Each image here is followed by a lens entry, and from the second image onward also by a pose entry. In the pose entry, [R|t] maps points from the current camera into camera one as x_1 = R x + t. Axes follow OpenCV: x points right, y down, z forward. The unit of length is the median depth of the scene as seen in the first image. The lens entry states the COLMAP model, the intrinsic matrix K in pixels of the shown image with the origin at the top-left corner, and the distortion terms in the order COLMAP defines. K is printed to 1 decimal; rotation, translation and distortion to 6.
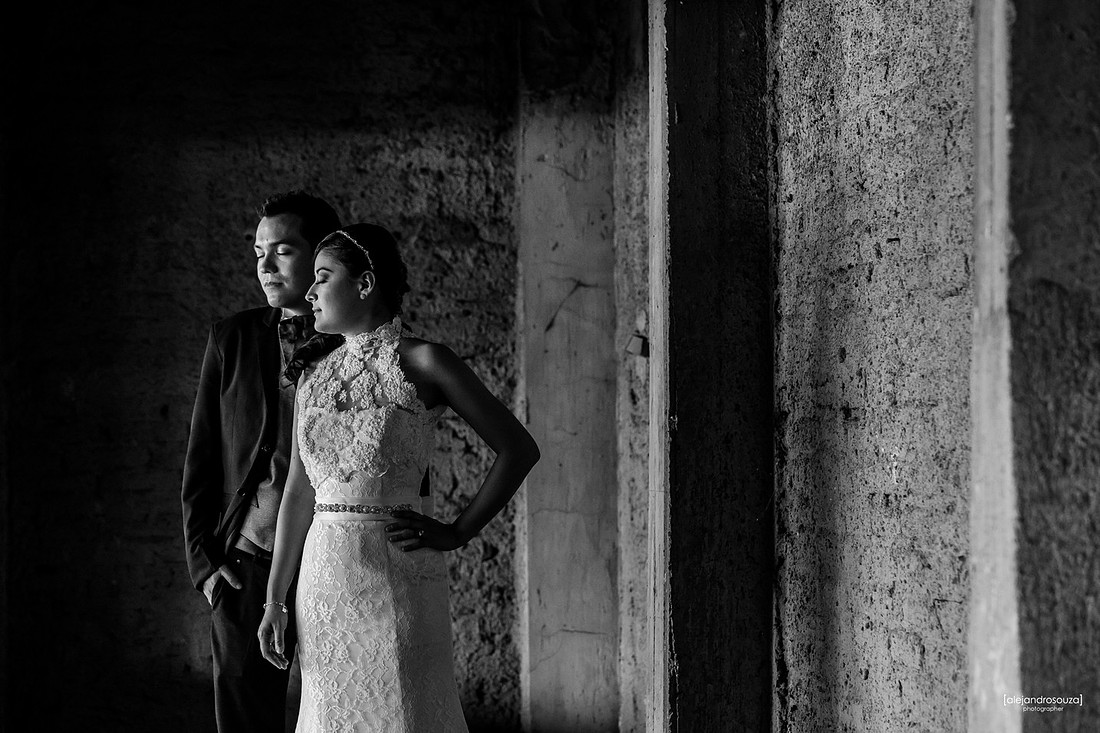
lens RADIAL K [[3337.7, 0, 550.0], [0, 3337.7, 366.5], [0, 0, 1]] dist [0.026554, 0.452722]
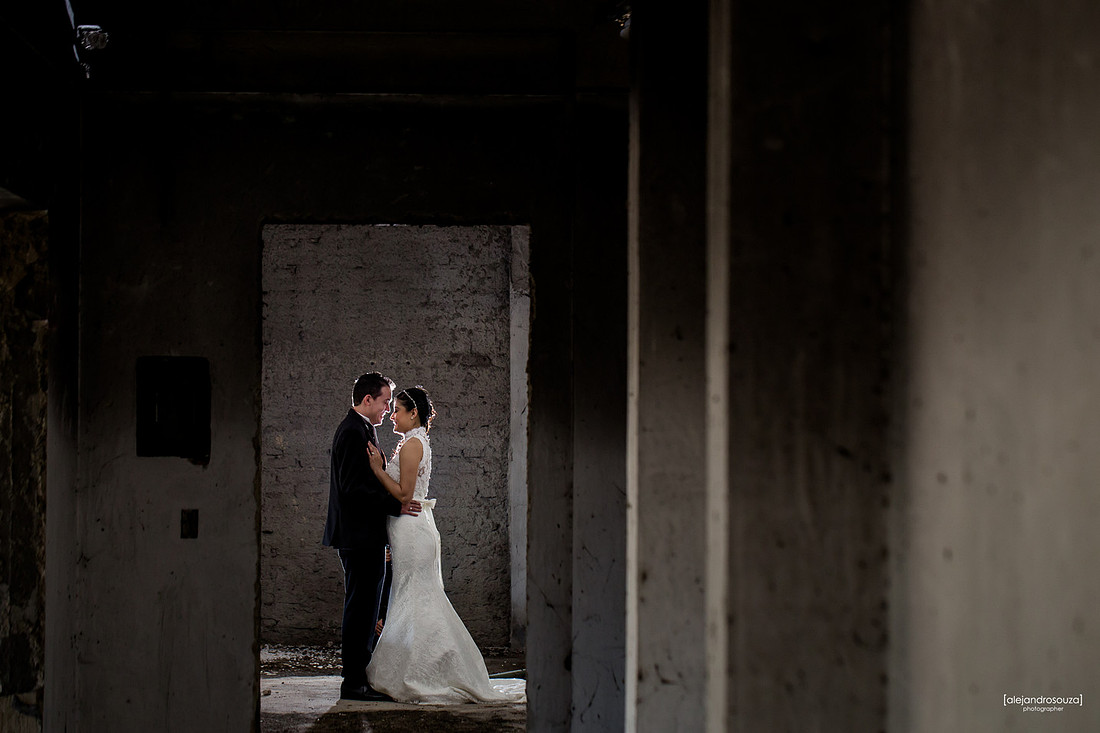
lens RADIAL K [[3260.8, 0, 550.0], [0, 3260.8, 366.5], [0, 0, 1]] dist [-0.109083, 0.018041]
pose [[0.998250, 0.007508, -0.058656, 0.123753], [-0.007498, 0.999972, 0.000405, -0.038234], [0.058658, 0.000036, 0.998278, -0.883914]]
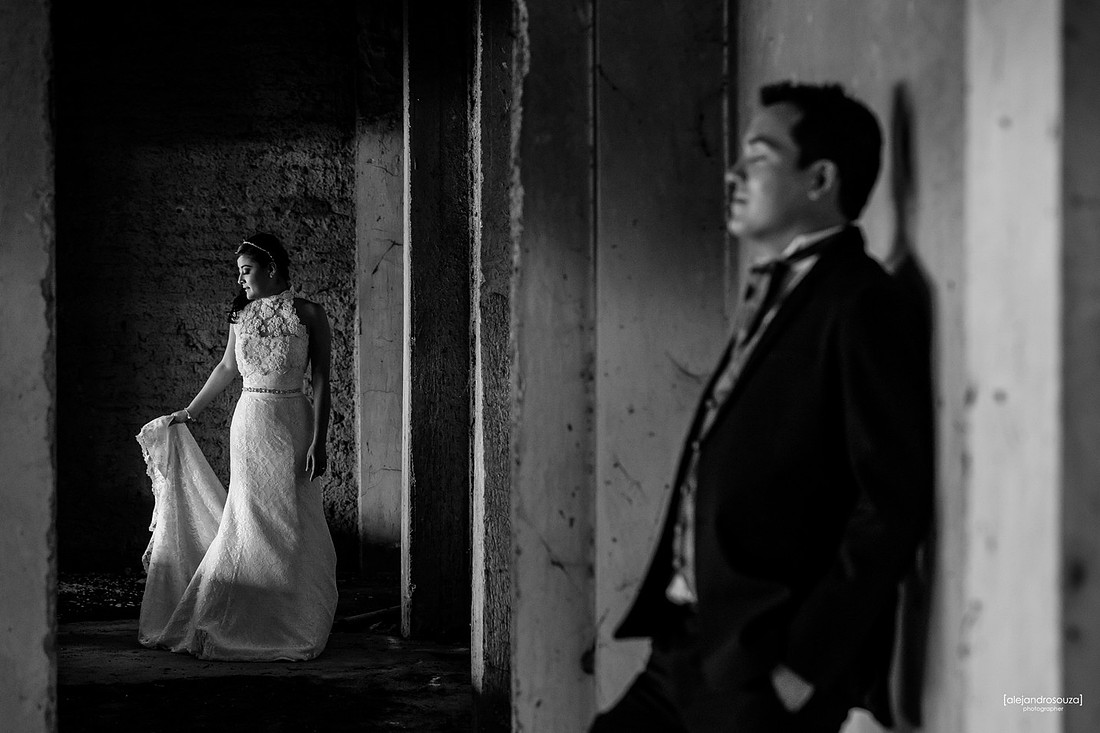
lens RADIAL K [[3337.7, 0, 550.0], [0, 3337.7, 366.5], [0, 0, 1]] dist [0.026554, 0.452722]
pose [[0.999956, 0.002854, 0.008985, 0.064706], [-0.003175, 0.999349, 0.035940, -0.022897], [-0.008877, -0.035967, 0.999314, -0.518643]]
